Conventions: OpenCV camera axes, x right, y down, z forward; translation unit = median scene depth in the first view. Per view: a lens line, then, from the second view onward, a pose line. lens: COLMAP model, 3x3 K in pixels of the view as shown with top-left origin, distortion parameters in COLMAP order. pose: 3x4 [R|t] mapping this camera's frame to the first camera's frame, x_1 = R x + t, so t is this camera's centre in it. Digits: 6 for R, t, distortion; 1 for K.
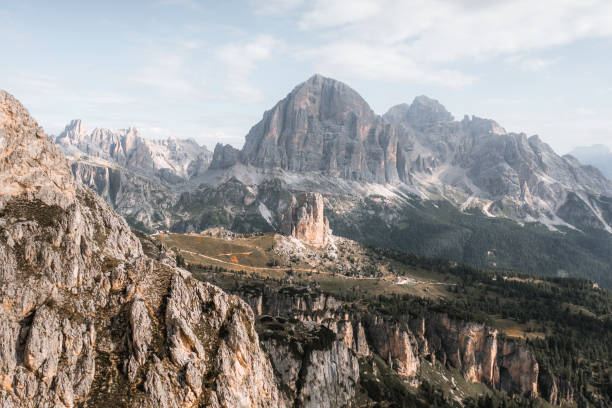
lens RADIAL K [[456.2, 0, 304.6], [0, 456.2, 203.7], [0, 0, 1]] dist [-0.006277, 0.001498]
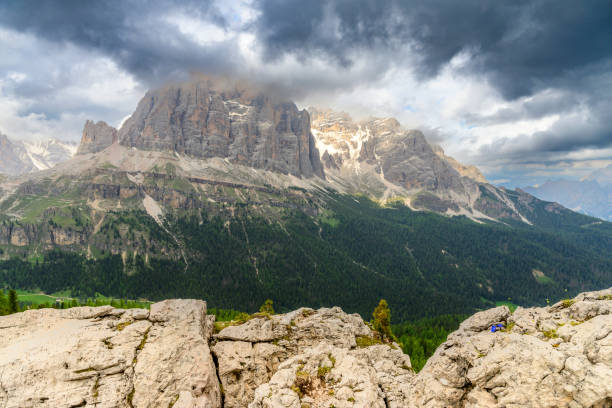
lens RADIAL K [[456.2, 0, 306.9], [0, 456.2, 205.4], [0, 0, 1]] dist [-0.006277, 0.001498]
pose [[0.974839, -0.023430, 0.221674, -0.007524], [0.023743, 0.999717, 0.001255, 0.013593], [-0.221640, 0.004040, 0.975120, 0.188260]]
